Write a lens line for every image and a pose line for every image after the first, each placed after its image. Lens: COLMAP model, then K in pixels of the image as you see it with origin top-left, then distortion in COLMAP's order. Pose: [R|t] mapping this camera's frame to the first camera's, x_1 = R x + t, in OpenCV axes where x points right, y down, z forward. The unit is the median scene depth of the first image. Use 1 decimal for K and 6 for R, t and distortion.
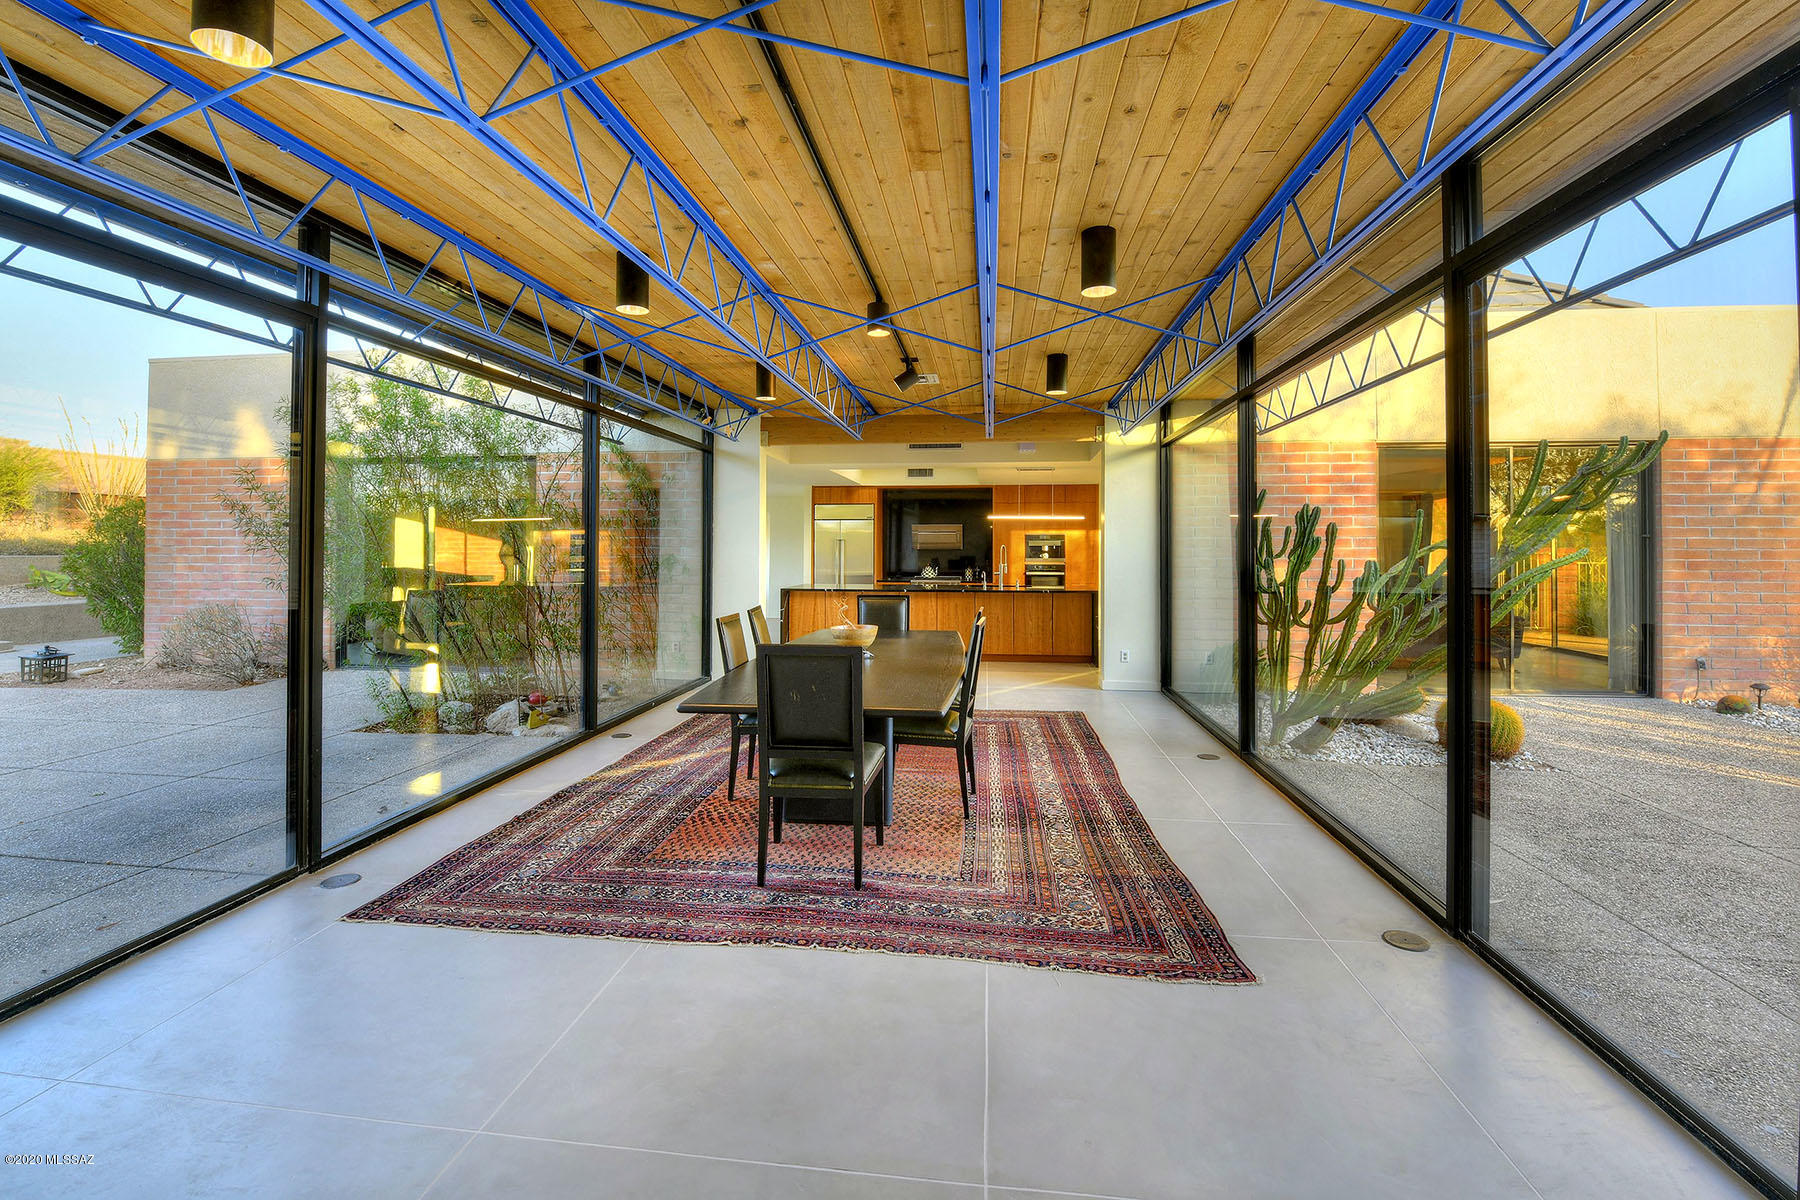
lens RADIAL K [[770.2, 0, 906.1], [0, 770.2, 574.8], [0, 0, 1]] dist [-0.012065, -0.000231]
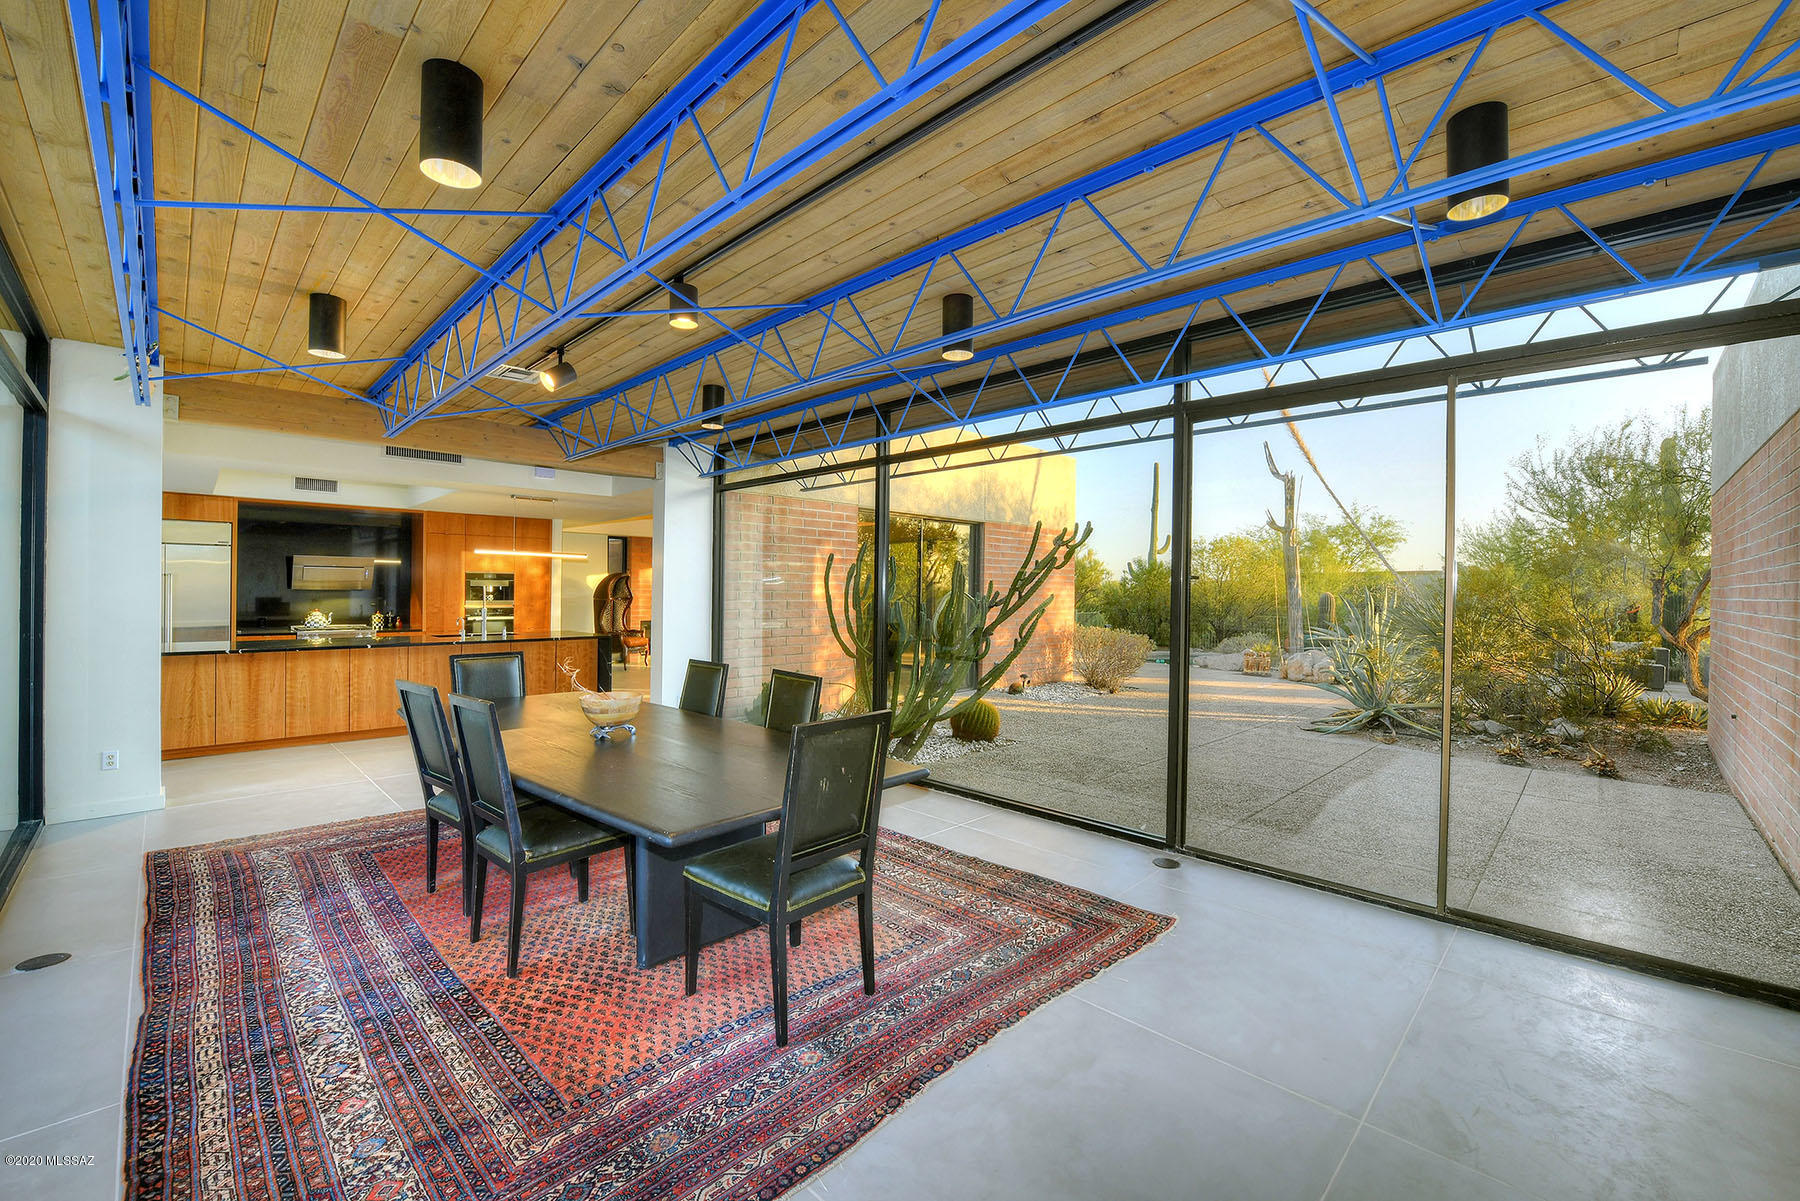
lens RADIAL K [[740.5, 0, 932.9], [0, 740.5, 597.7], [0, 0, 1]] dist [-0.017658, -0.000163]
pose [[0.610350, -0.000655, 0.792131, -0.589986], [0.020573, 0.999675, -0.015026, -0.009021], [-0.791864, 0.025468, 0.610166, 0.398745]]
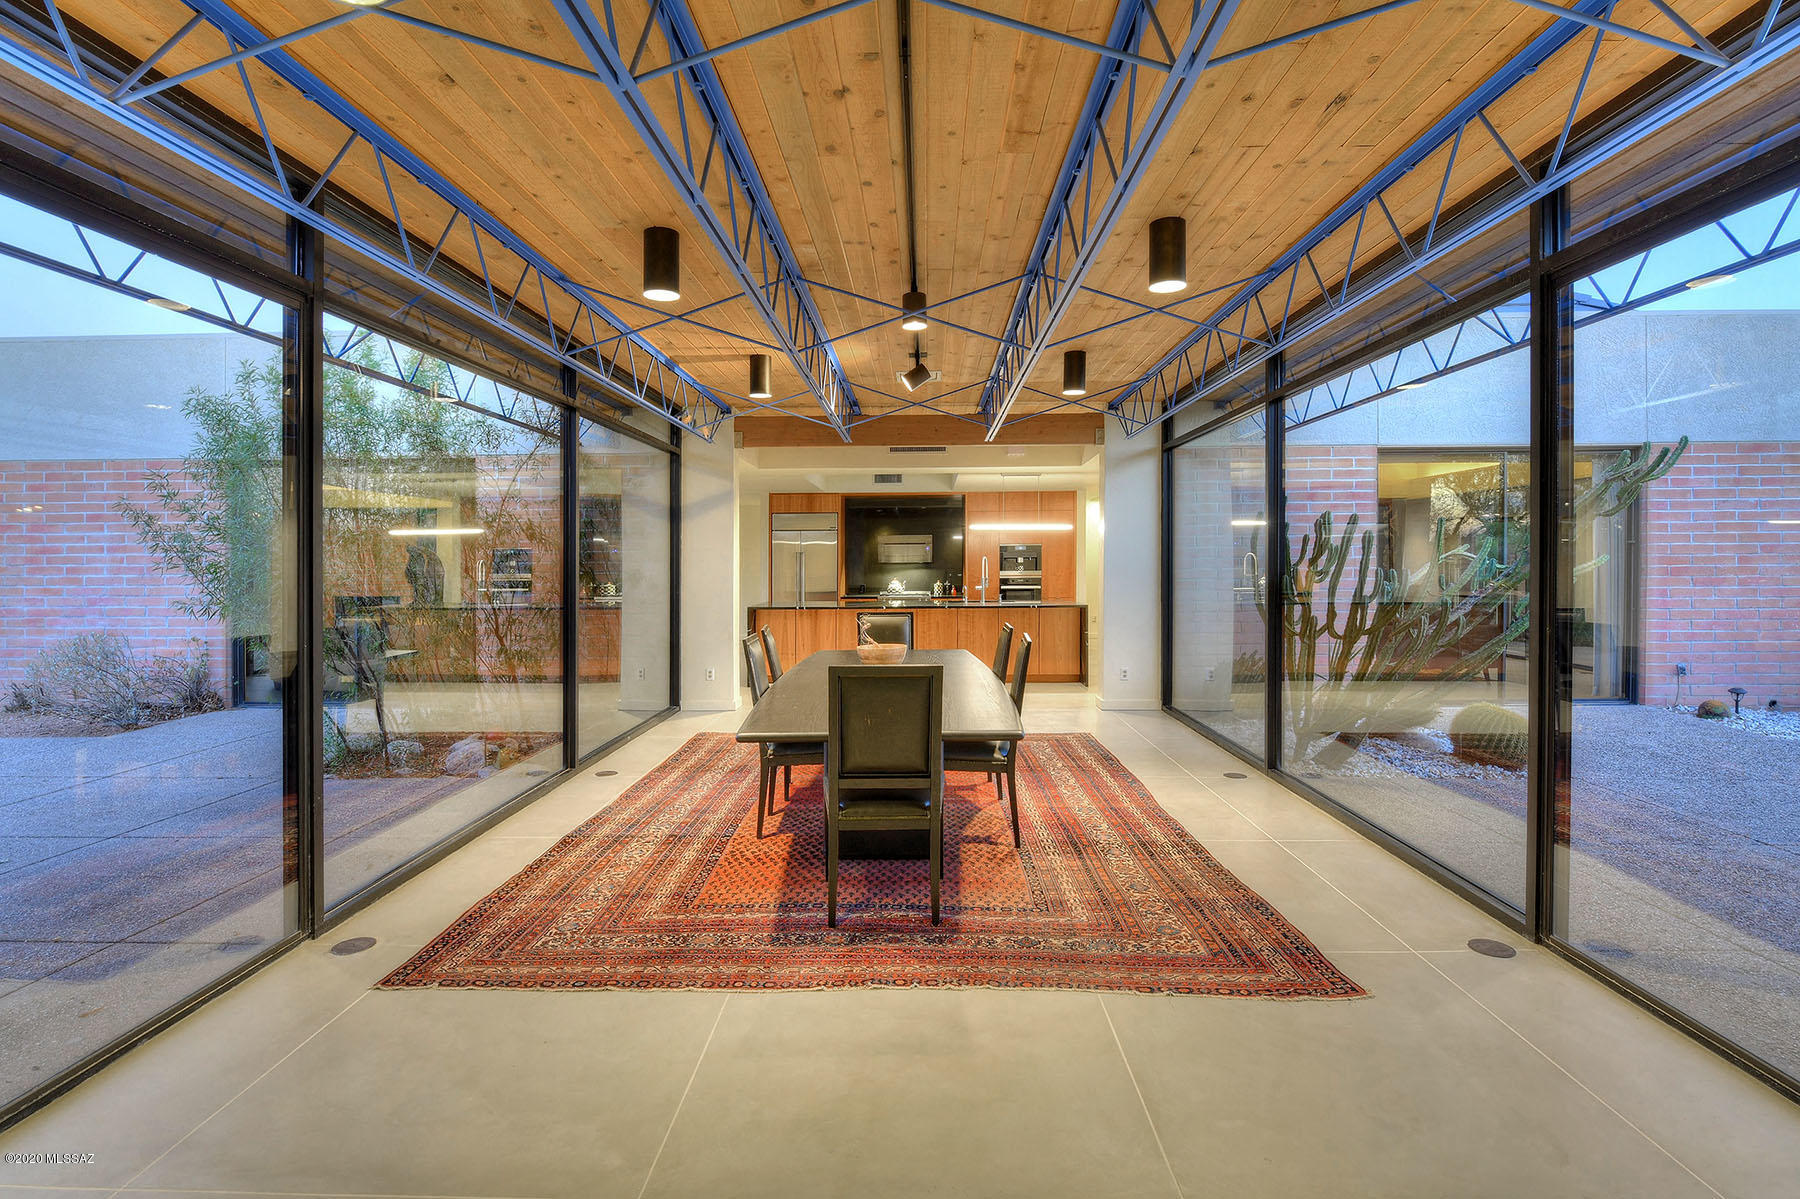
lens RADIAL K [[847.0, 0, 915.9], [0, 847.0, 606.5], [0, 0, 1]] dist [-0.008986, 0.001296]
pose [[0.995125, -0.013508, 0.097688, -0.163109], [0.011695, 0.999749, 0.019113, 0.001894], [-0.097922, -0.017878, 0.995034, -0.012765]]
